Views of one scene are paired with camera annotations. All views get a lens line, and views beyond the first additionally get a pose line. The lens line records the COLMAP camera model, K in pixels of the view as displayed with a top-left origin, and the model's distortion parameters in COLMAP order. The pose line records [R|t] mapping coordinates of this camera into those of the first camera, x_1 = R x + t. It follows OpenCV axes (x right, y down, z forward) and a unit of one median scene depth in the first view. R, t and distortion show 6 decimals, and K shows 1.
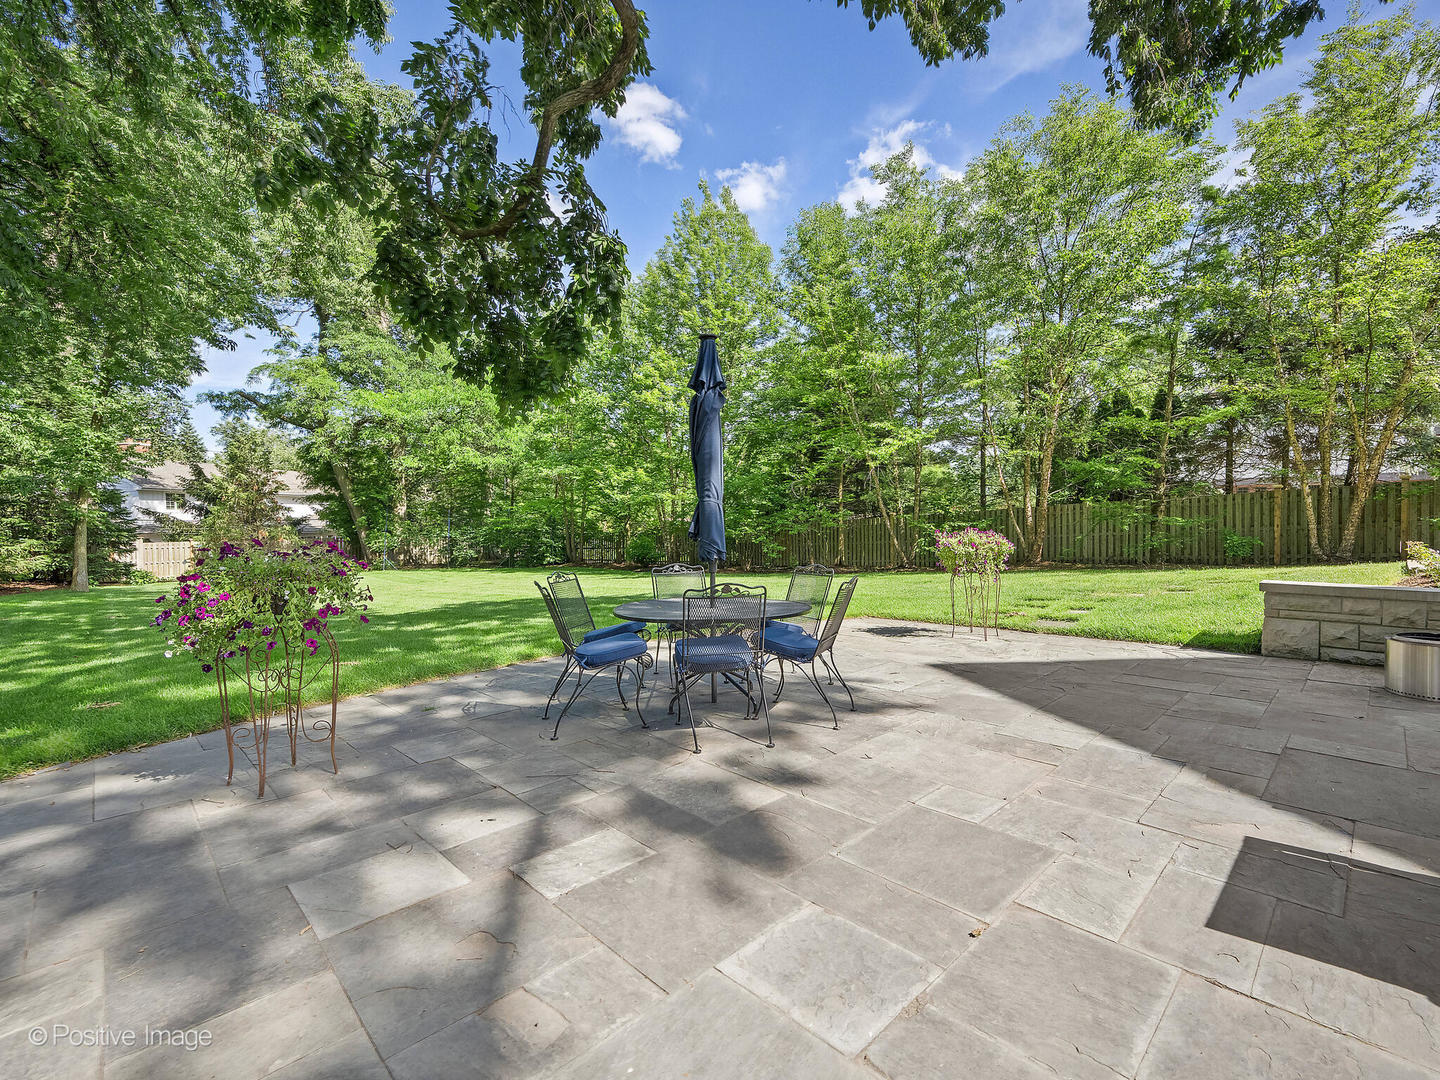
lens RADIAL K [[659.7, 0, 725.8], [0, 659.7, 555.8], [0, 0, 1]] dist [0.000043, -0.000111]
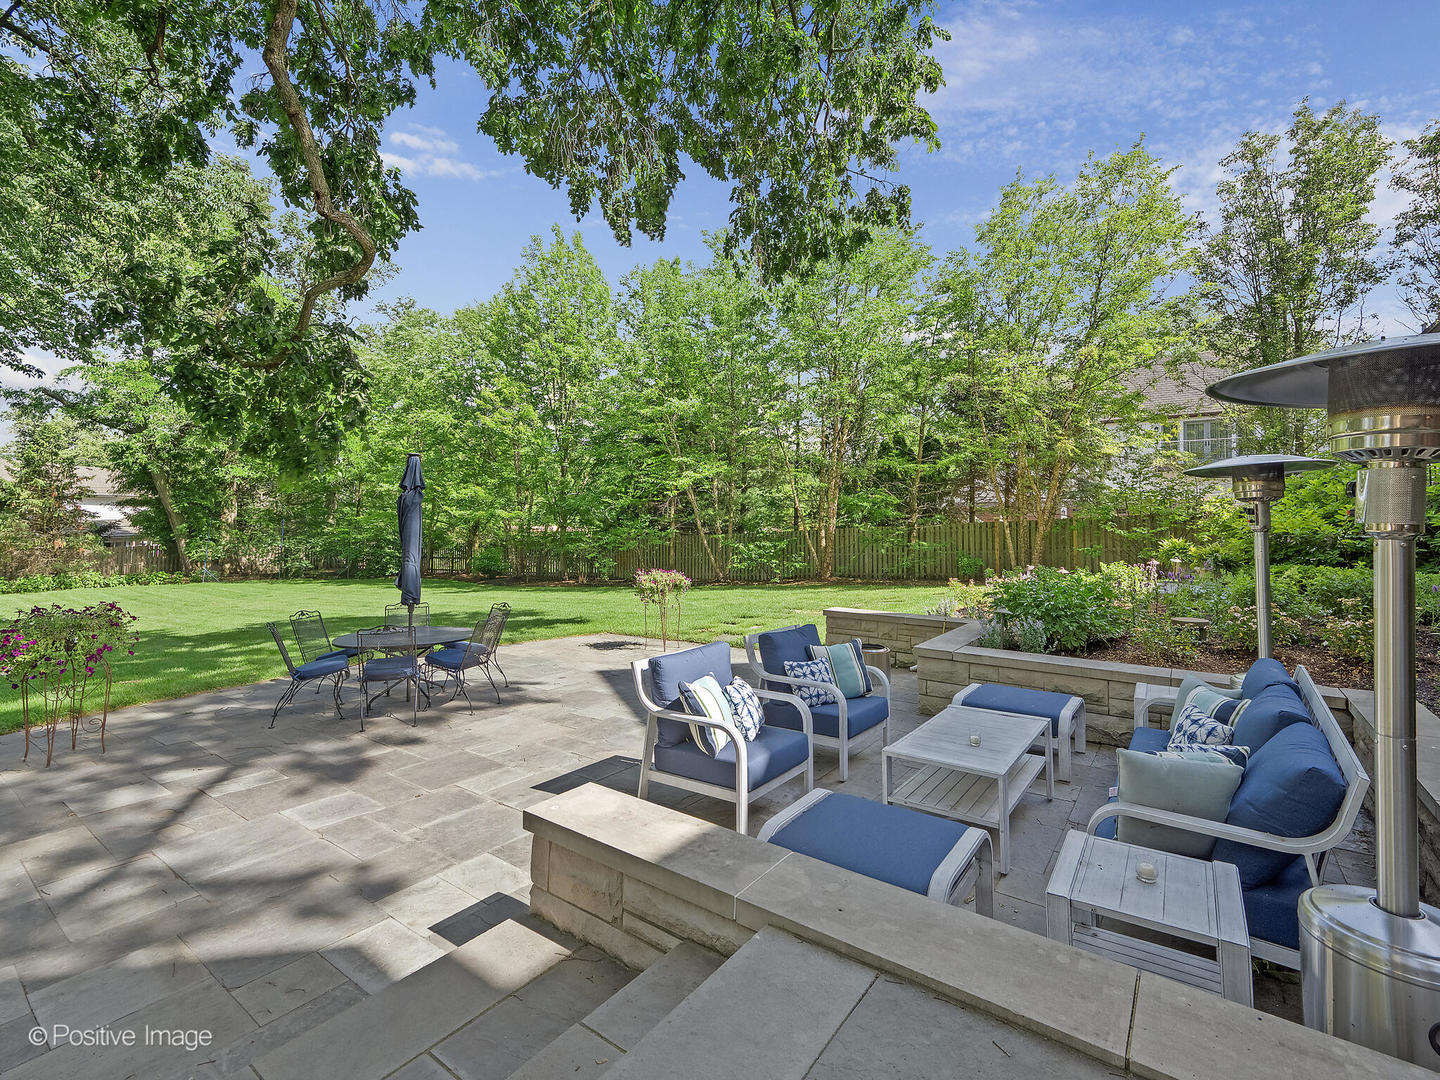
lens RADIAL K [[656.3, 0, 713.3], [0, 656.3, 510.9], [0, 0, 1]] dist [-0.001796, -0.000952]
pose [[0.984996, 0.015649, 0.171866, 0.207029], [-0.002200, 0.996938, -0.078166, -0.045632], [-0.172563, 0.076615, 0.982014, -0.303626]]
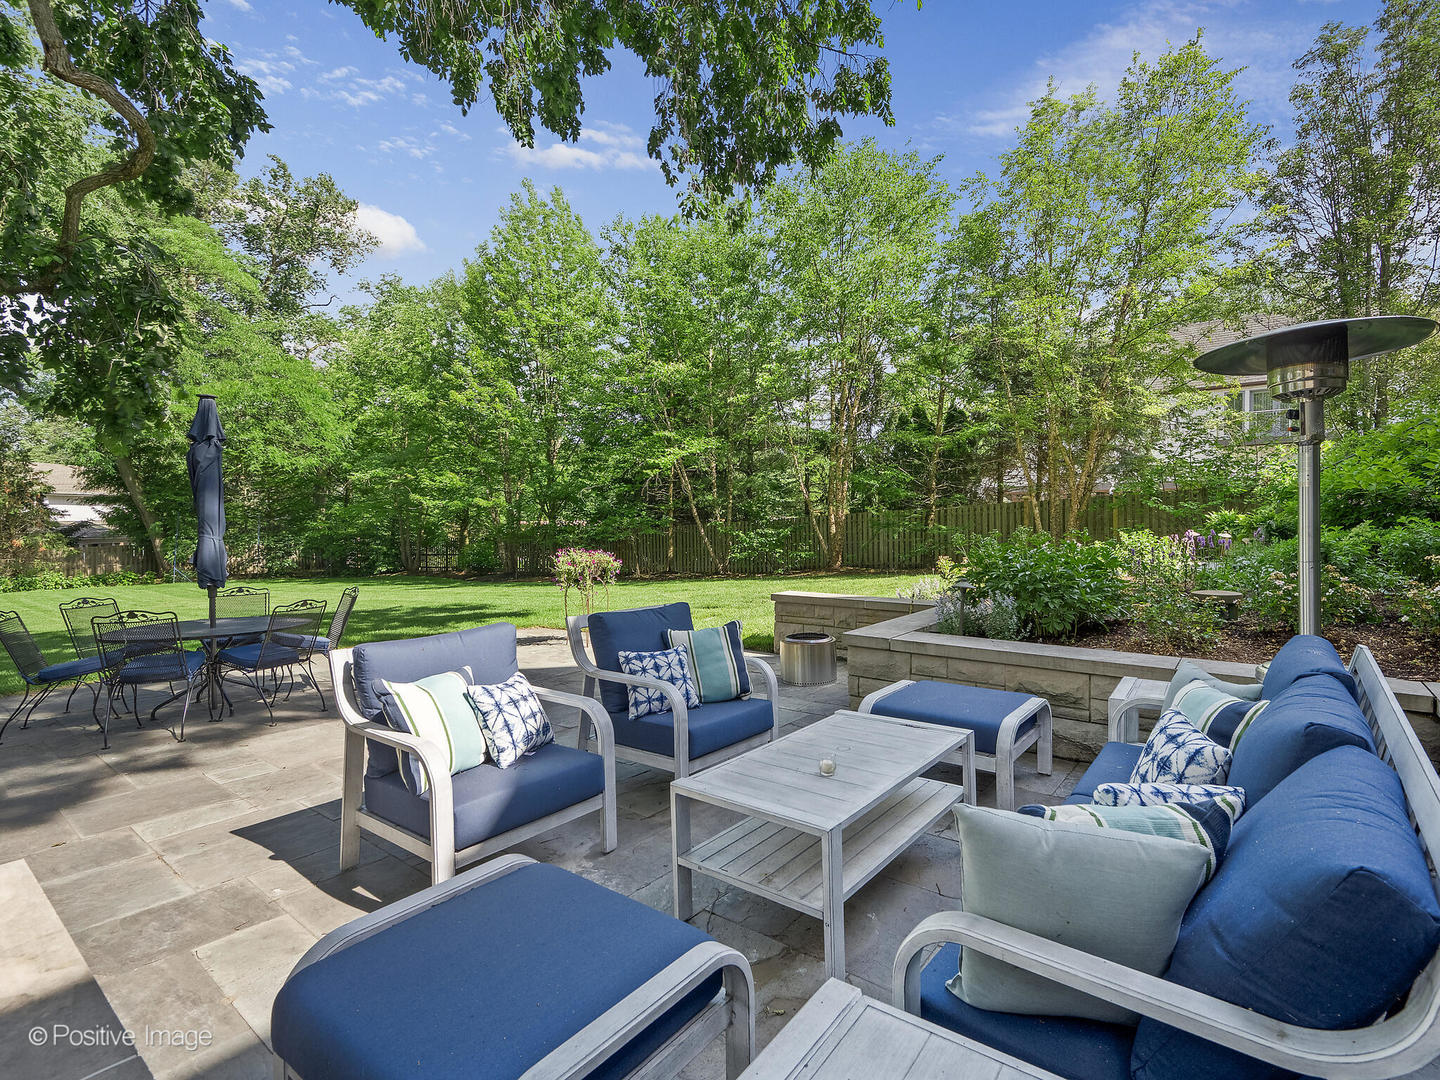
lens RADIAL K [[700.9, 0, 720.0], [0, 700.9, 540.0], [0, 0, 1]] dist [-0.000959, -0.001500]
pose [[0.989224, -0.006637, 0.146260, 0.360786], [0.010647, 0.999588, -0.026652, -0.017325], [-0.146023, 0.027922, 0.988887, -0.186125]]
